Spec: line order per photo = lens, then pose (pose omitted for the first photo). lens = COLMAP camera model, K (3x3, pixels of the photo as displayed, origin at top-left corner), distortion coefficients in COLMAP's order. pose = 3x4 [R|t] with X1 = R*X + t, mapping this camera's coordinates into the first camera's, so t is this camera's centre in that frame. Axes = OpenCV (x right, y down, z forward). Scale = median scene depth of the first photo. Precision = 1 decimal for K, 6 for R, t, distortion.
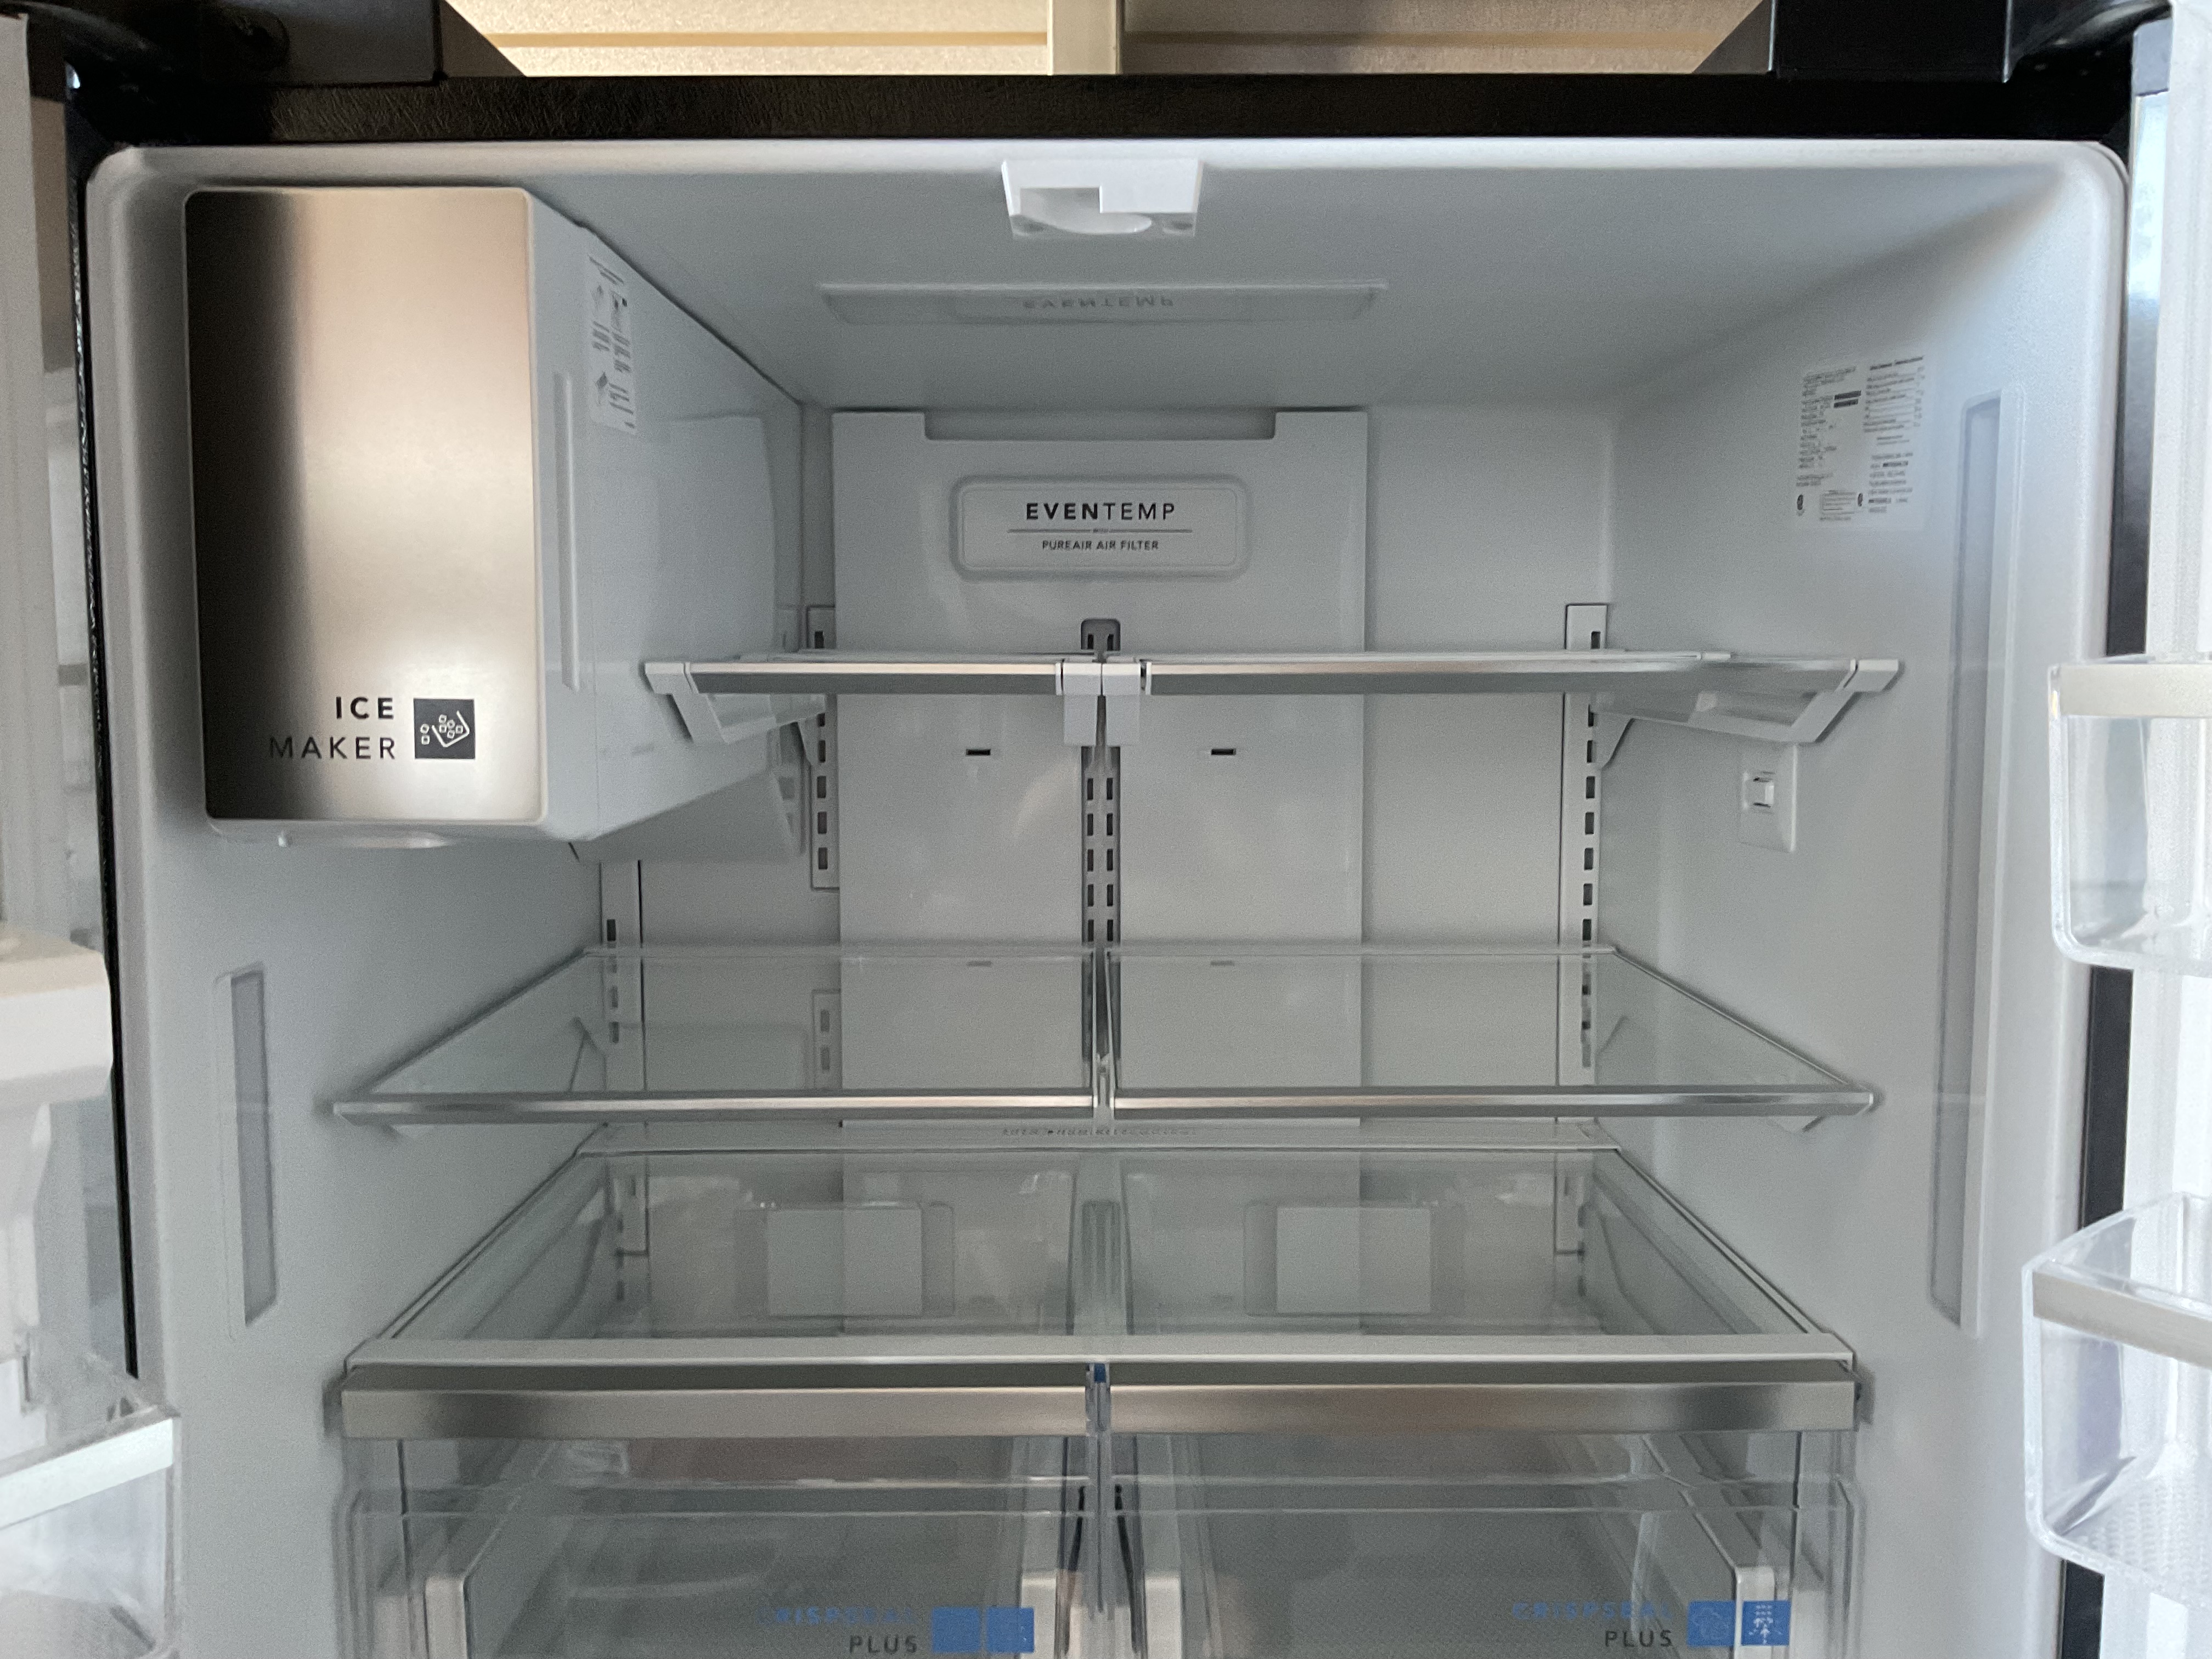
lens RADIAL K [[1834.2, 0, 1103.8], [0, 1834.2, 814.4], [0, 0, 1]] dist [0.129299, -0.278173]
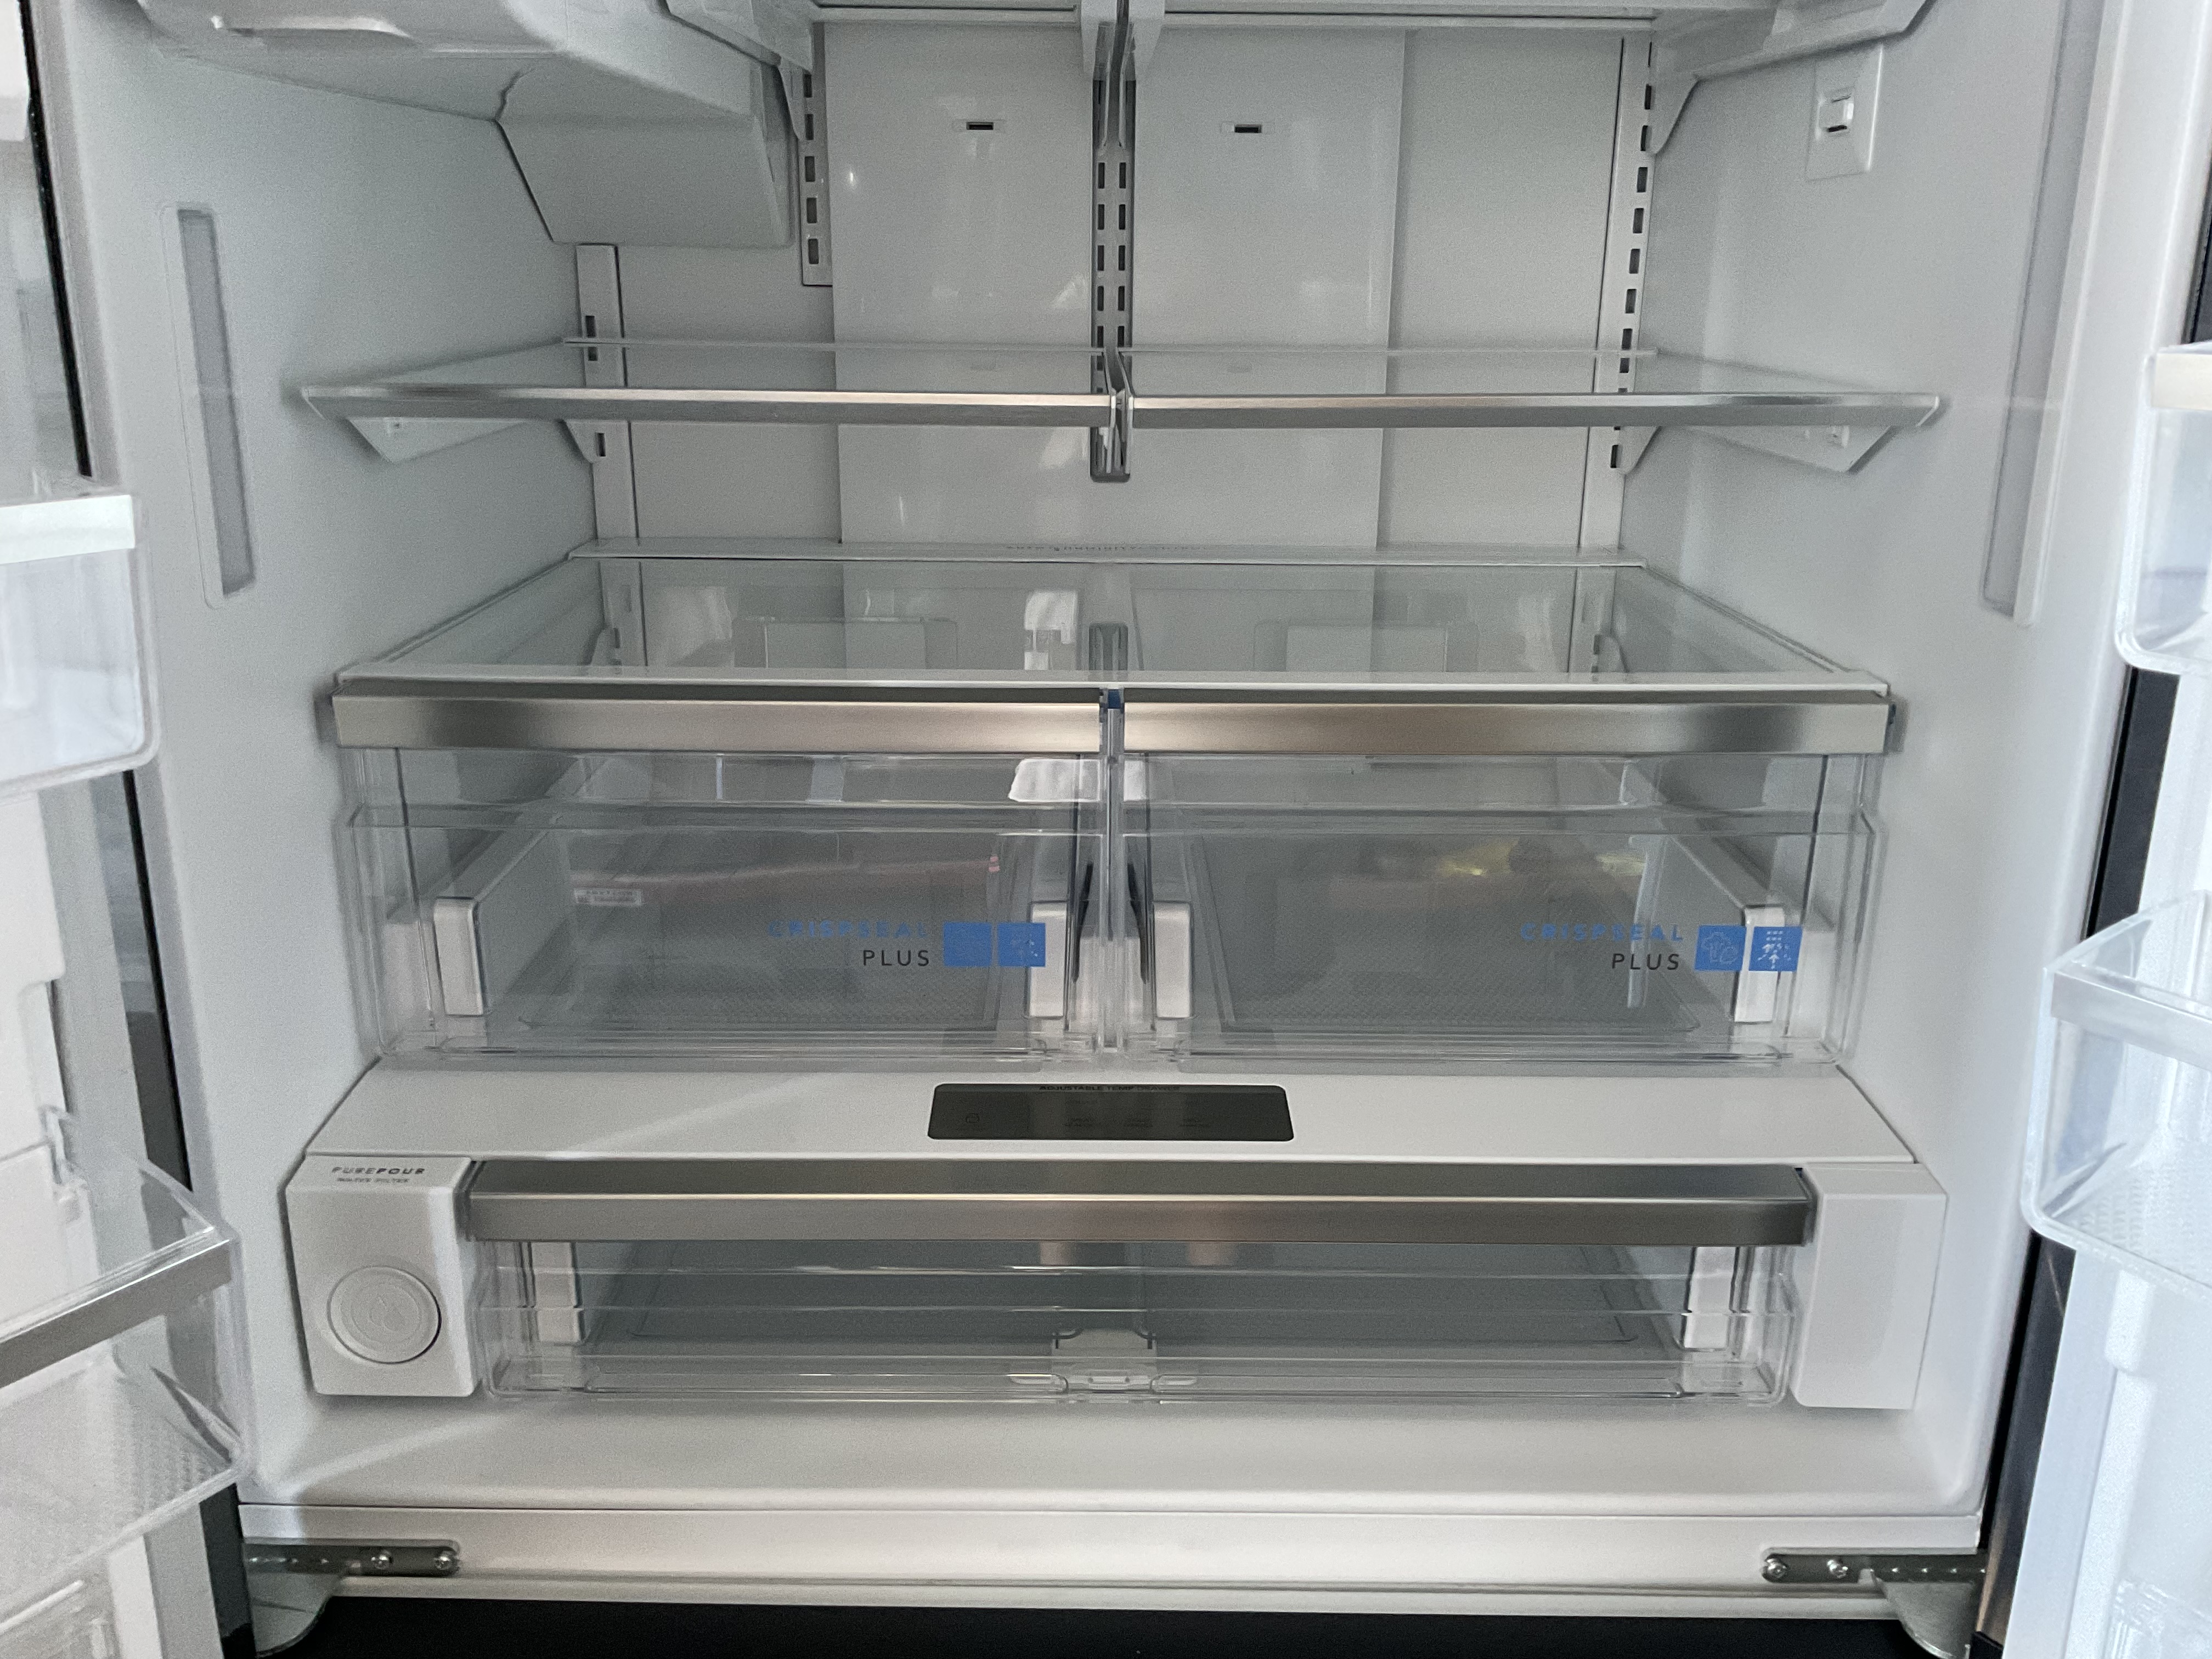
lens RADIAL K [[1834.2, 0, 1103.8], [0, 1834.2, 814.4], [0, 0, 1]] dist [0.129299, -0.278173]
pose [[0.999931, 0.010436, 0.005395, -0.011288], [-0.011308, 0.979504, 0.201108, 0.159263], [-0.003185, -0.201155, 0.979554, 0.033889]]
